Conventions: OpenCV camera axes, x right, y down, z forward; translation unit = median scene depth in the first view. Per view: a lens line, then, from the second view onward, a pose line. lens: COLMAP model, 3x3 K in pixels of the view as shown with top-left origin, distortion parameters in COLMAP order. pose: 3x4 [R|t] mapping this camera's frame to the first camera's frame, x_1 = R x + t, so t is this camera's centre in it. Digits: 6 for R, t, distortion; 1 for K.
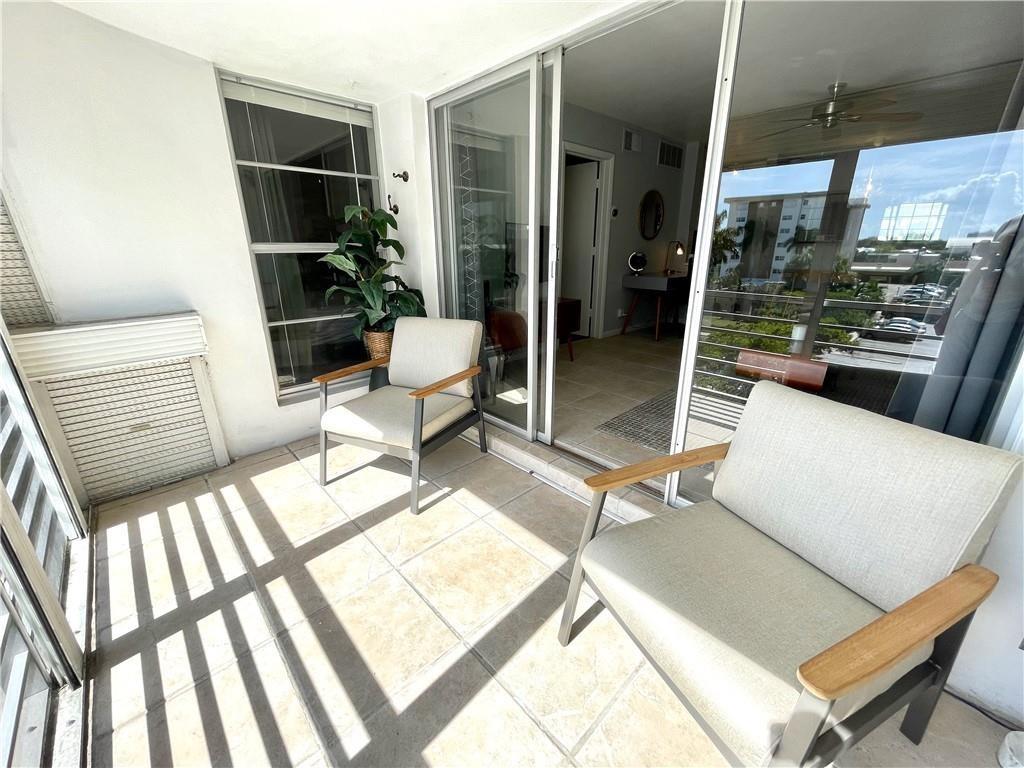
lens RADIAL K [[413.5, 0, 515.0], [0, 413.5, 383.5], [0, 0, 1]] dist [0.000431, -0.000204]
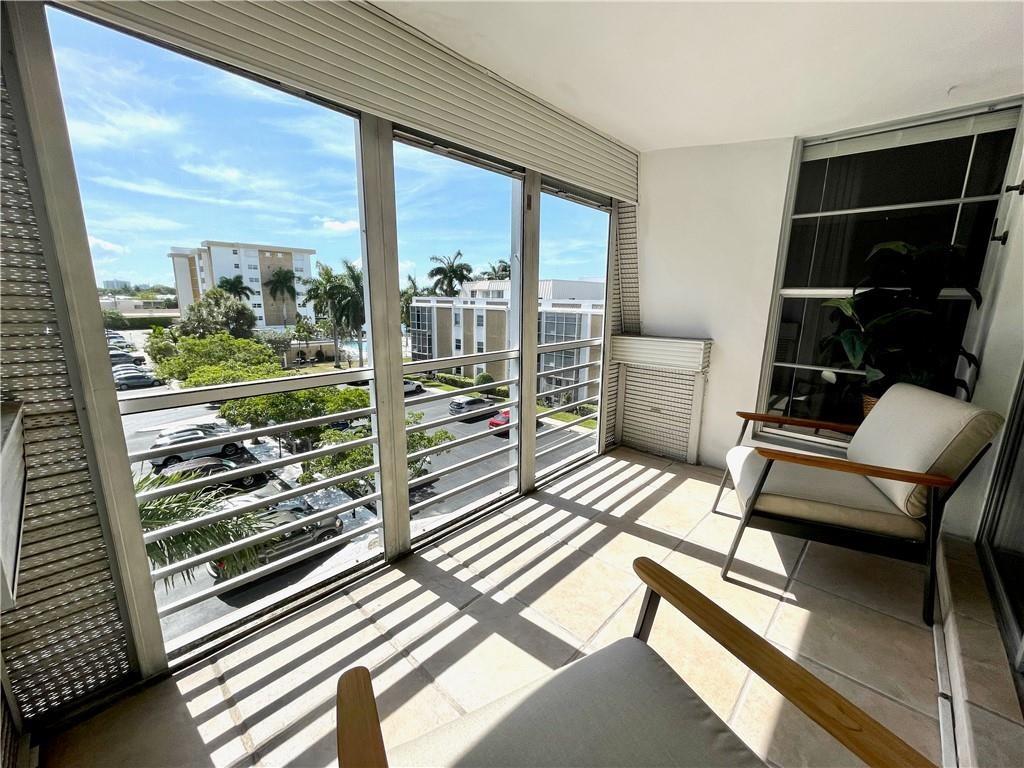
lens RADIAL K [[413.5, 0, 514.7], [0, 413.5, 385.1], [0, 0, 1]] dist [0.000431, -0.000204]
pose [[0.062500, 0.213911, -0.974852, 0.479957], [-0.328399, 0.926778, 0.182308, -0.079787], [0.942469, 0.308746, 0.128171, 0.311216]]
